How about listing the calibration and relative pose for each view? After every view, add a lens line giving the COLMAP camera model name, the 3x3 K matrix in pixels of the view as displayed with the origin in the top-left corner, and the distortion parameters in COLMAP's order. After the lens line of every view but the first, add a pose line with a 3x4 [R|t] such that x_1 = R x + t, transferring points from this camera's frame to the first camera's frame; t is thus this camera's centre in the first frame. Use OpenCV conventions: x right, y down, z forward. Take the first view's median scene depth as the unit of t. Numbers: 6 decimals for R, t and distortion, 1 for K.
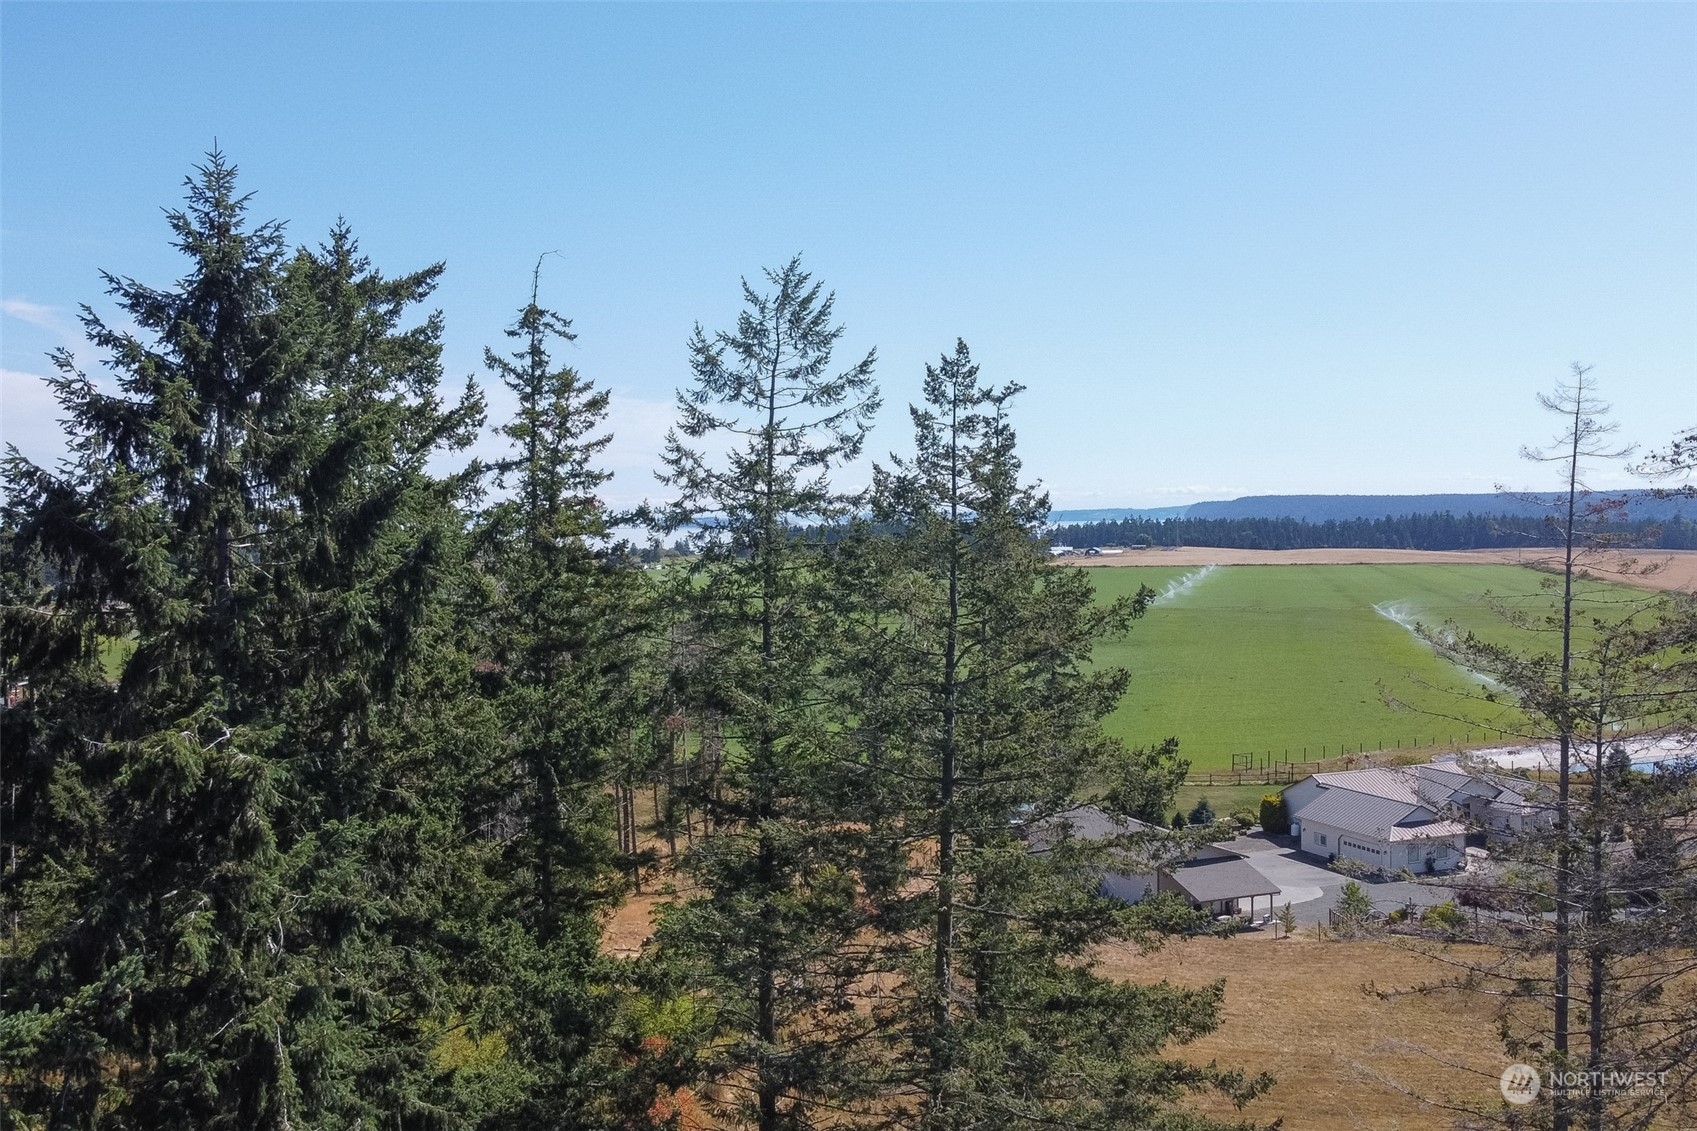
lens RADIAL K [[1534.0, 0, 851.7], [0, 1534.0, 546.3], [0, 0, 1]] dist [0.005421, -0.013544]
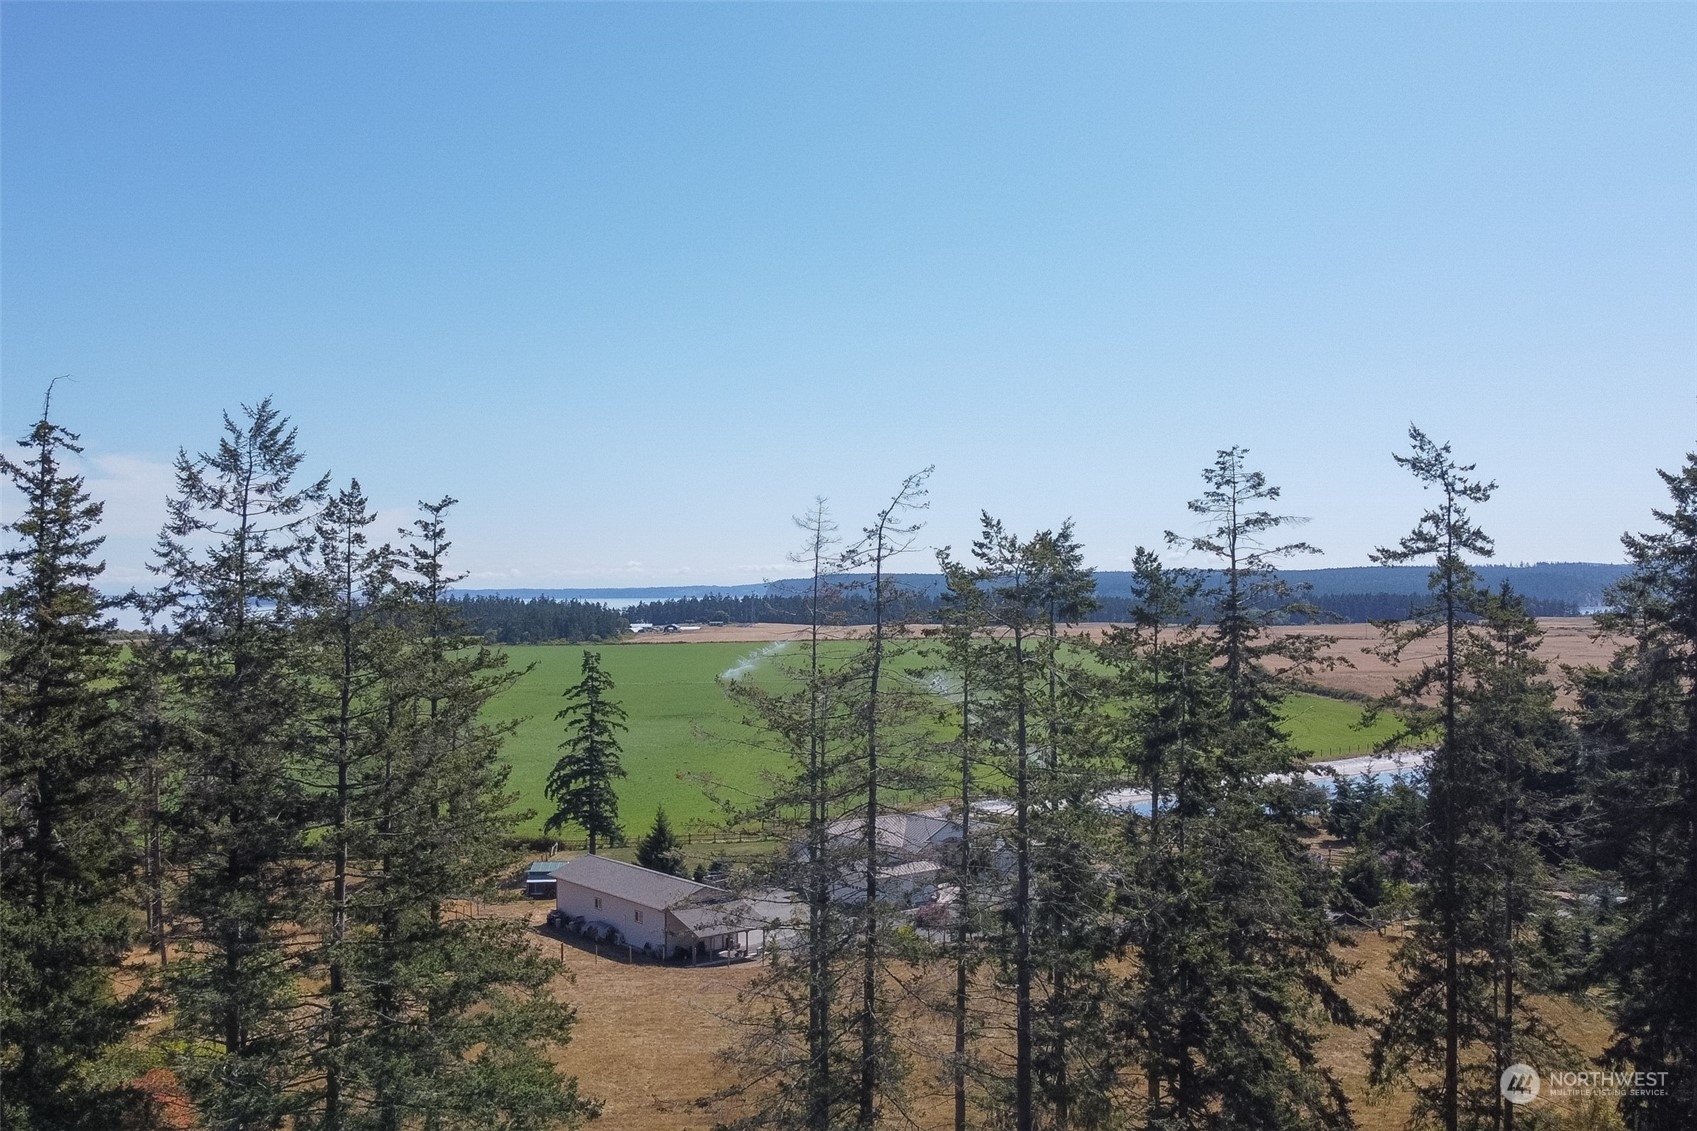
lens RADIAL K [[1534.0, 0, 851.7], [0, 1534.0, 546.3], [0, 0, 1]] dist [0.005421, -0.013544]
pose [[0.964940, 0.009768, 0.262289, 0.099756], [0.003367, 0.998764, -0.049583, 0.001015], [-0.262450, 0.048728, 0.963715, -0.358414]]
